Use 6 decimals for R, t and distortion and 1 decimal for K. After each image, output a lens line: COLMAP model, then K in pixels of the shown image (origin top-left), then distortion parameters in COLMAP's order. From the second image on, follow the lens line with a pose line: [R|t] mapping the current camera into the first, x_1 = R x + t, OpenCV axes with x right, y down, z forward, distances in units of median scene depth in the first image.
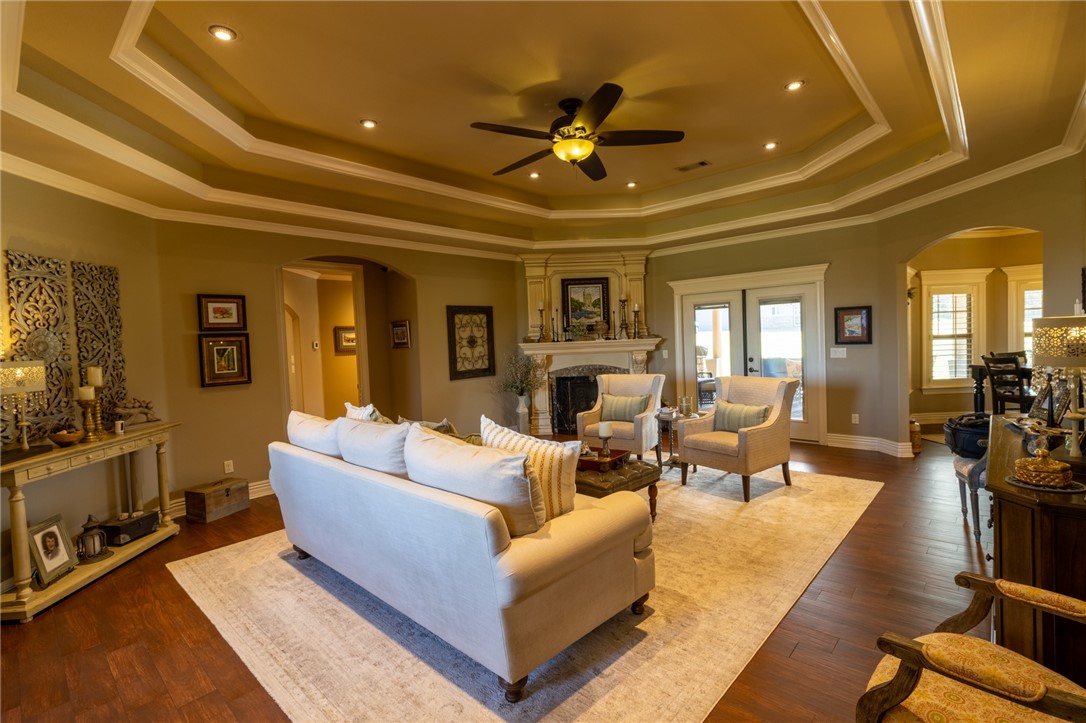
lens RADIAL K [[501.0, 0, 543.7], [0, 501.0, 355.1], [0, 0, 1]] dist [0.000035, 0.001291]
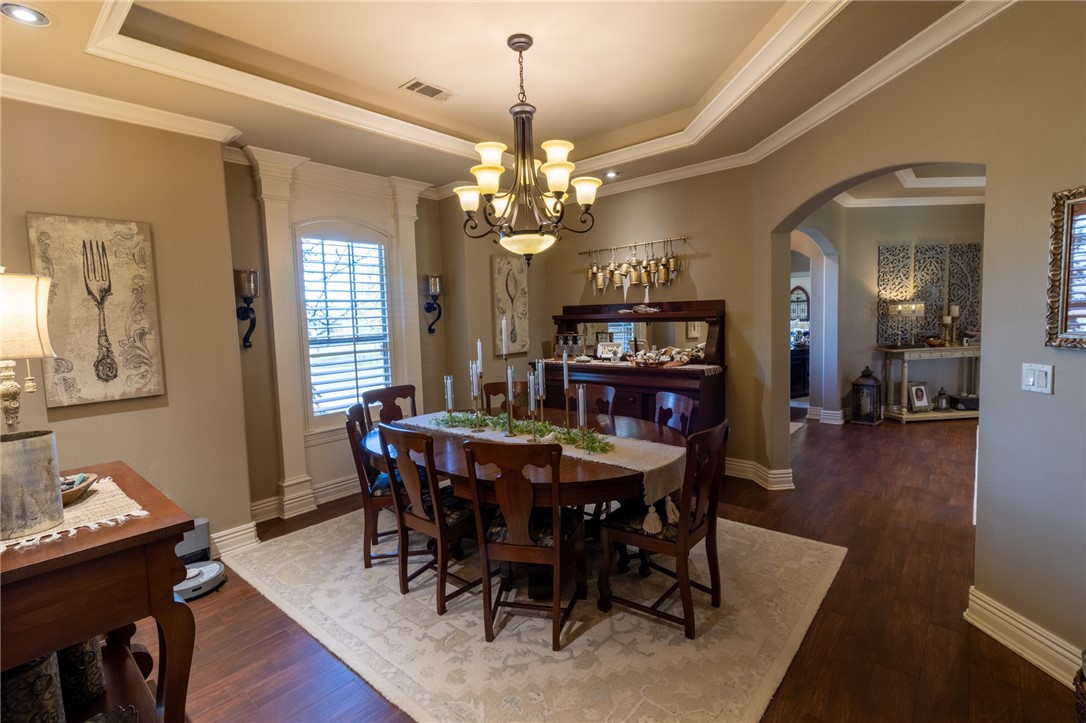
lens RADIAL K [[501.0, 0, 533.8], [0, 501.0, 355.2], [0, 0, 1]] dist [0.000035, 0.001291]
pose [[0.016832, 0.121484, -0.992451, 0.615145], [-0.003150, 0.992593, 0.121448, -0.008034], [0.999853, 0.001082, 0.017090, -0.366117]]
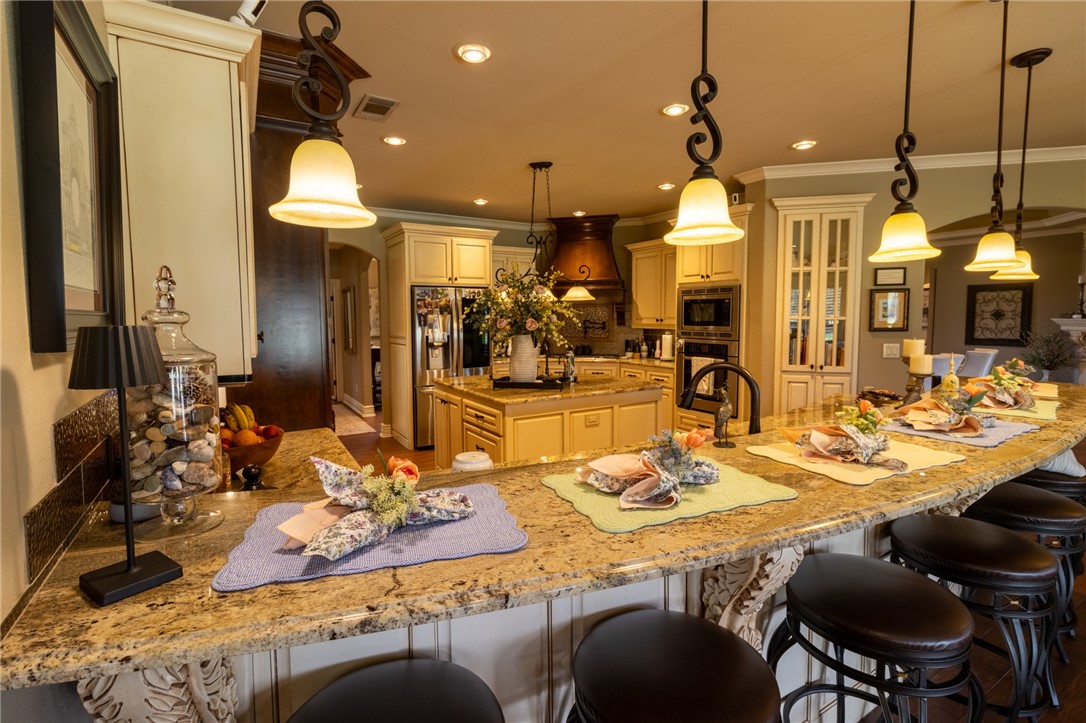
lens RADIAL K [[501.0, 0, 536.4], [0, 501.0, 352.0], [0, 0, 1]] dist [0.000035, 0.001291]
pose [[-0.290258, 0.110067, -0.950597, 1.863238], [-0.014959, 0.992720, 0.119512, -0.092731], [0.956832, 0.048910, -0.286498, 0.452758]]
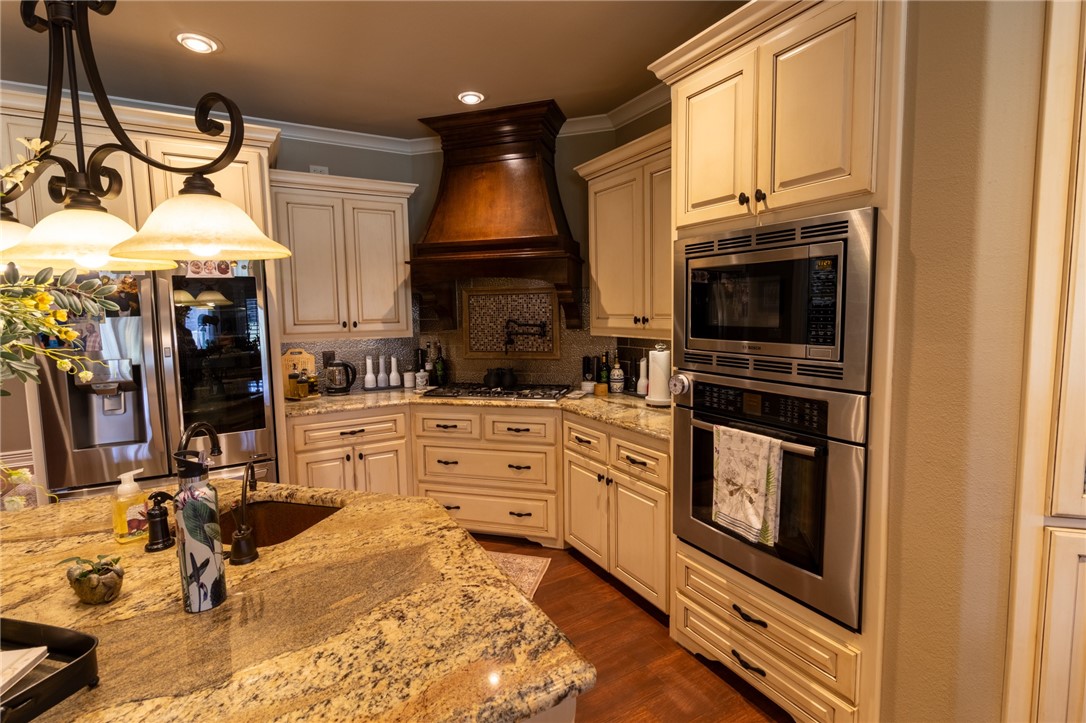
lens RADIAL K [[501.0, 0, 535.7], [0, 501.0, 354.3], [0, 0, 1]] dist [0.000035, 0.001291]
pose [[-0.320390, 0.132436, -0.937982, 1.216861], [0.001633, 0.990255, 0.139259, -0.070124], [0.947284, 0.043086, -0.317484, 0.454322]]
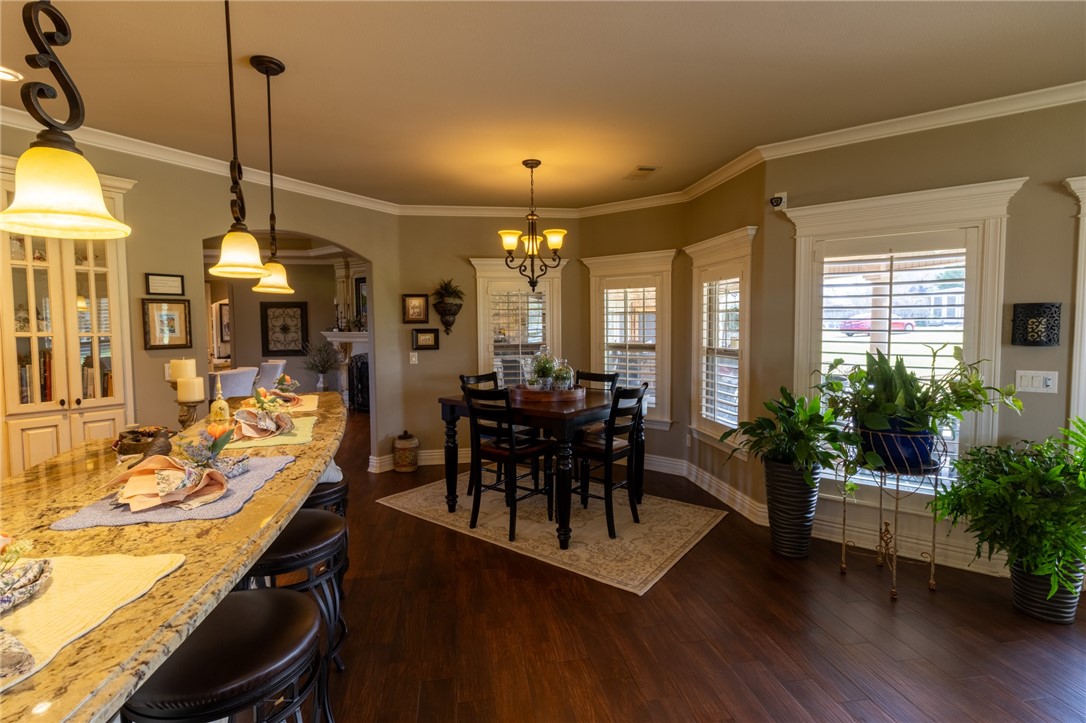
lens RADIAL K [[501.0, 0, 542.9], [0, 501.0, 351.5], [0, 0, 1]] dist [0.000035, 0.001291]
pose [[0.790544, 0.064768, -0.608970, 1.751371], [-0.043641, 0.997822, 0.049472, -0.090664], [0.610848, -0.012534, 0.791649, 0.531370]]
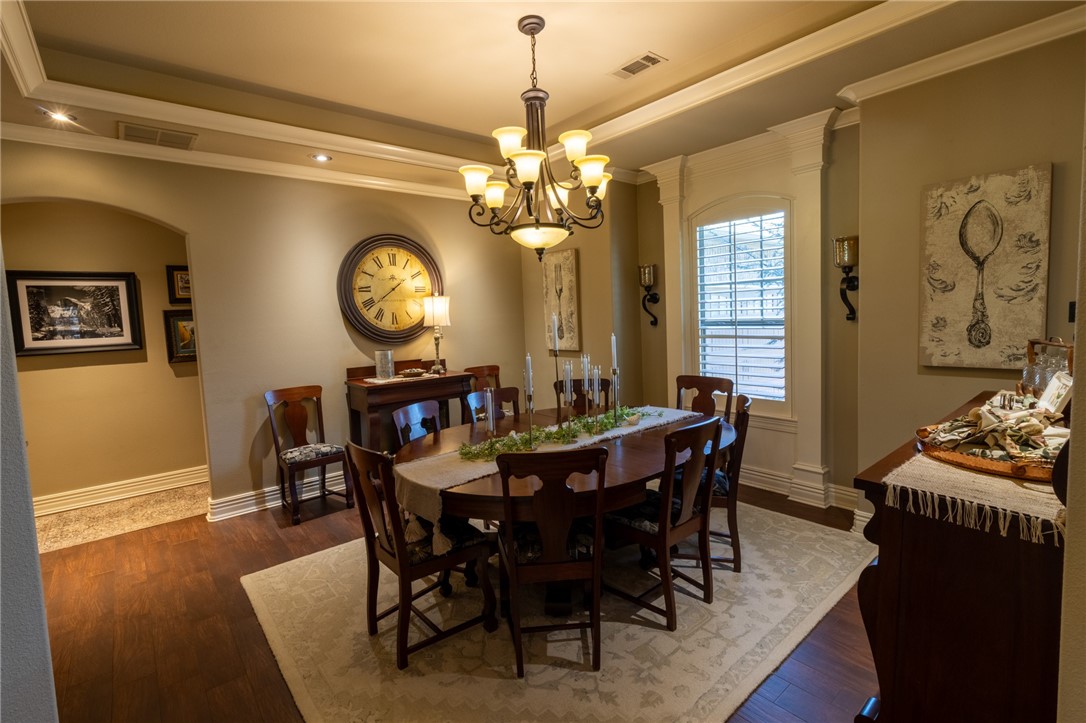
lens RADIAL K [[501.0, 0, 534.6], [0, 501.0, 356.8], [0, 0, 1]] dist [0.000035, 0.001291]
pose [[-0.987217, 0.070641, 0.142874, -0.060096], [0.087967, 0.989010, 0.118836, -0.001381], [-0.132910, 0.129885, -0.982581, 0.213167]]
